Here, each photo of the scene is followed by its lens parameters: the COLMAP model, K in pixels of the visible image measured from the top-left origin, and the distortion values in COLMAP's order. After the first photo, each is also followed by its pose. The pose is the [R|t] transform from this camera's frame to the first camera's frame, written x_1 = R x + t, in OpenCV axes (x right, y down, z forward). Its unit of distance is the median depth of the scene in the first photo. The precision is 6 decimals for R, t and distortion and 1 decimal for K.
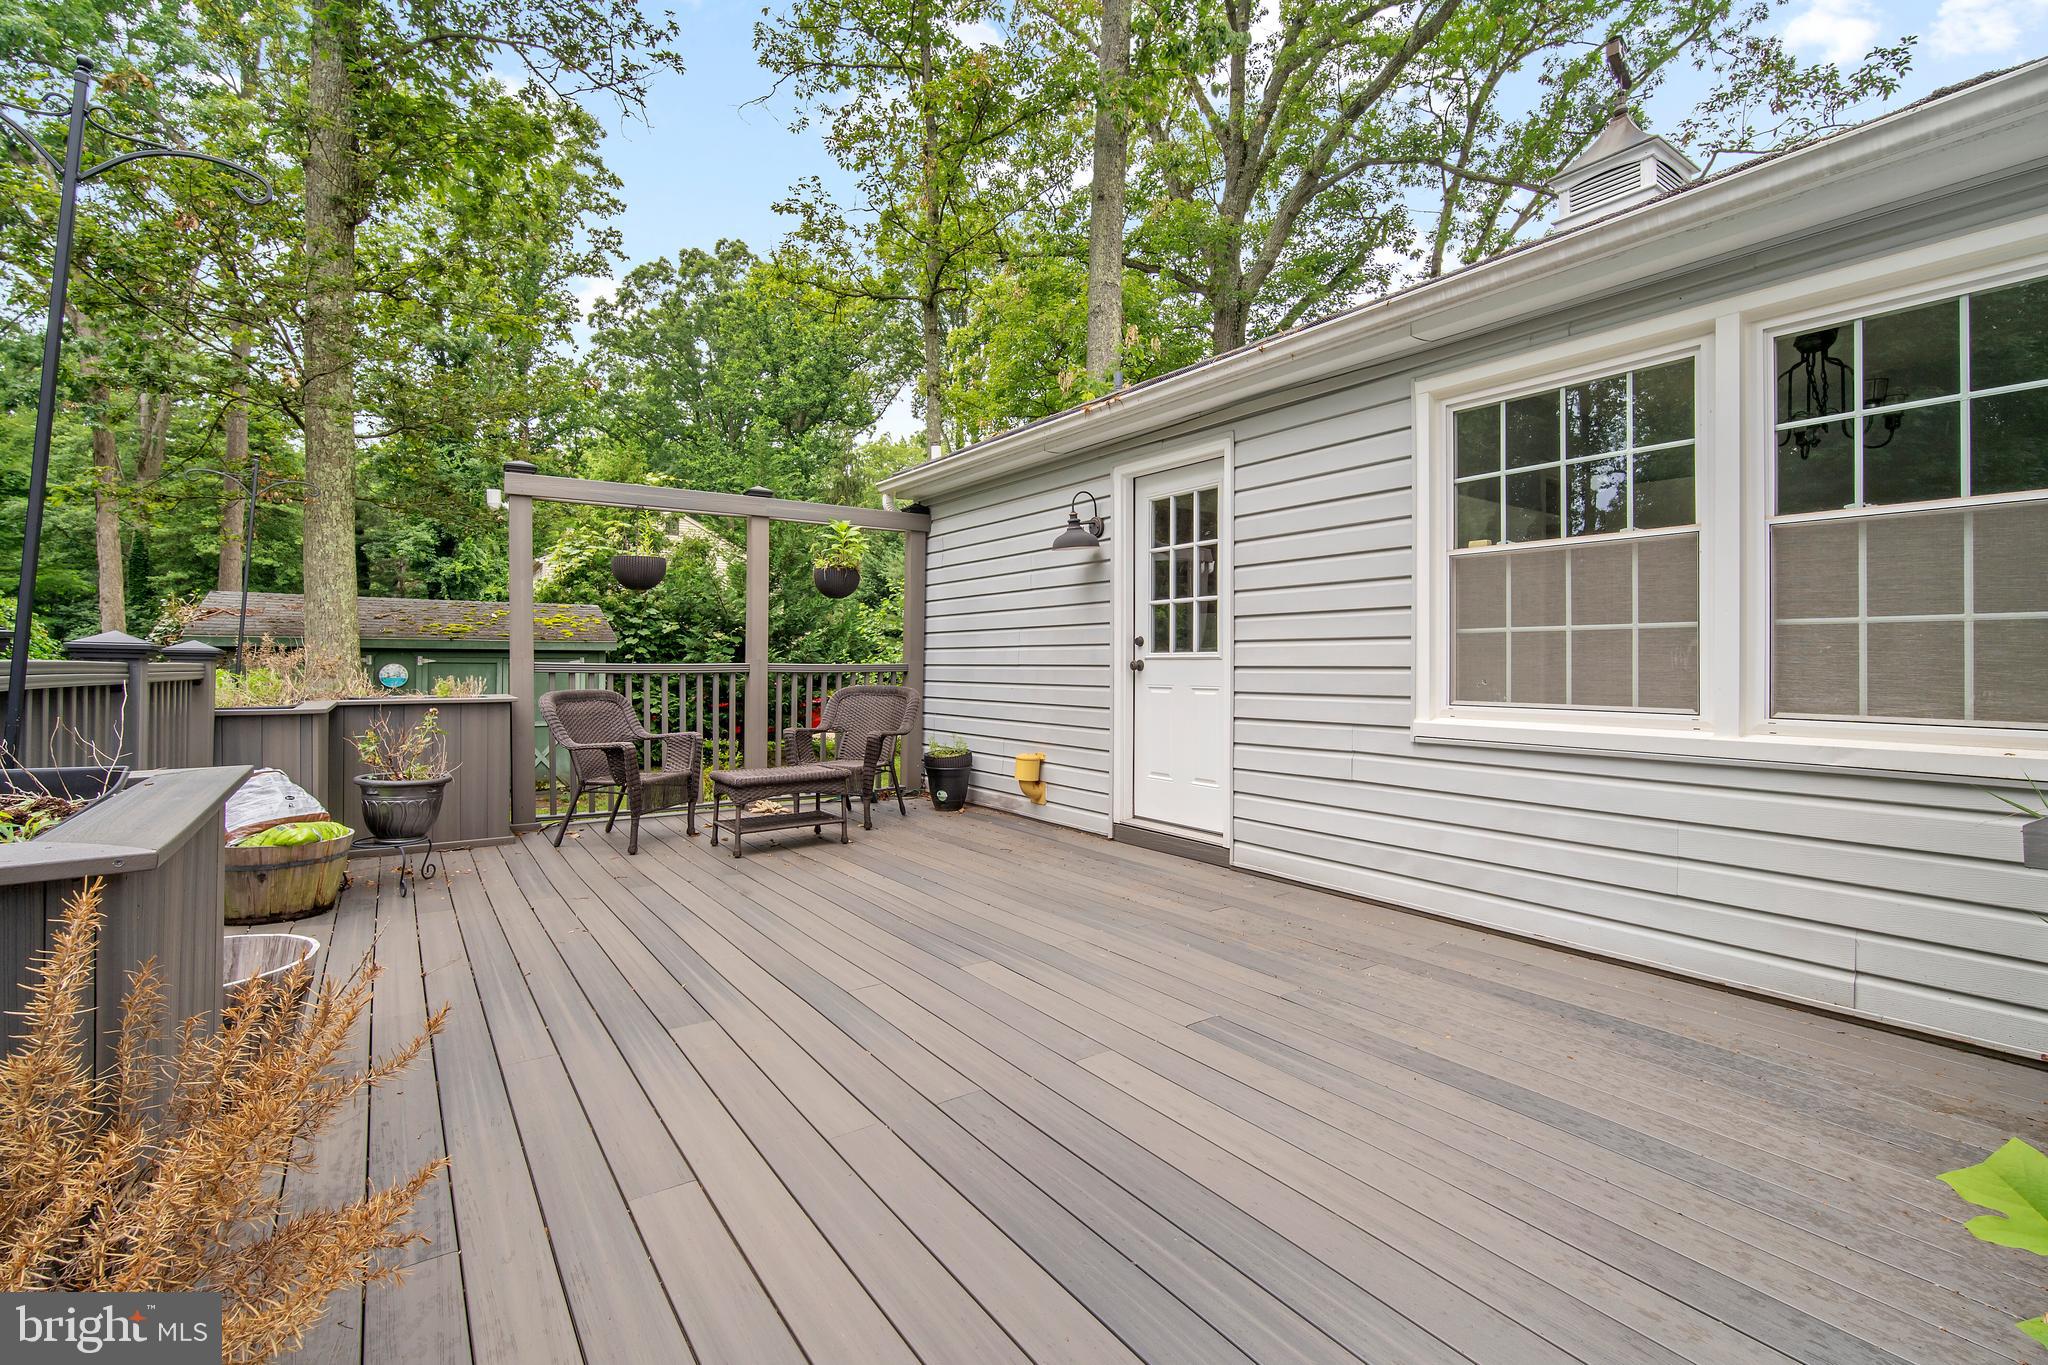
lens RADIAL K [[927.2, 0, 1029.7], [0, 927.2, 653.8], [0, 0, 1]] dist [-0.002232, 0.000474]
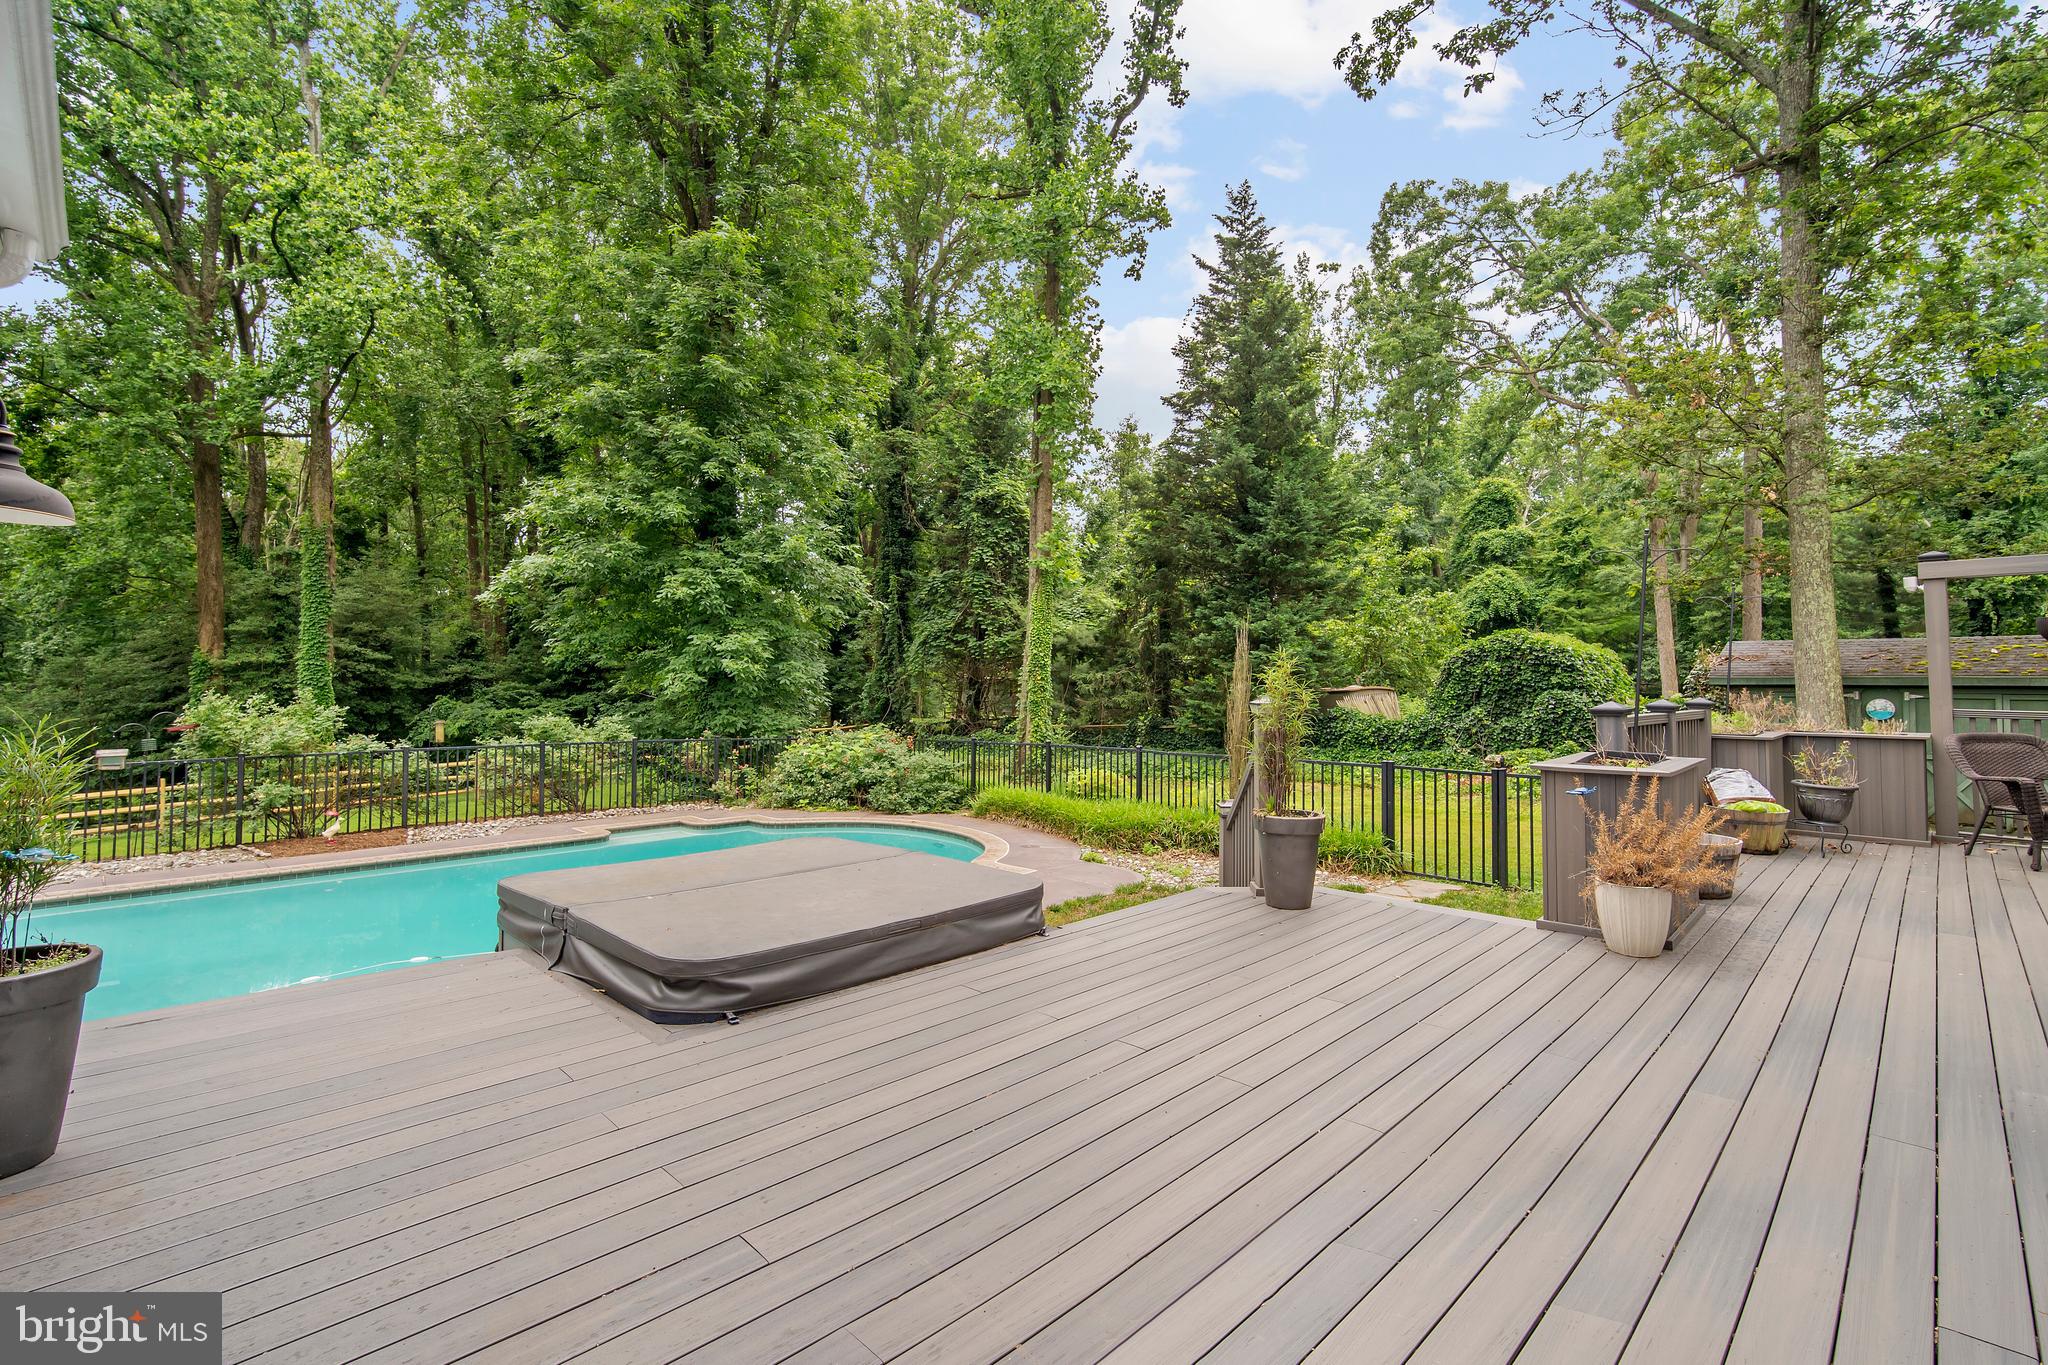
lens RADIAL K [[927.2, 0, 1029.7], [0, 927.2, 653.8], [0, 0, 1]] dist [-0.002232, 0.000474]
pose [[0.185499, -0.030586, -0.982168, 0.476468], [0.008336, 0.999528, -0.029552, -0.039650], [0.982609, -0.002706, 0.185666, -0.470834]]
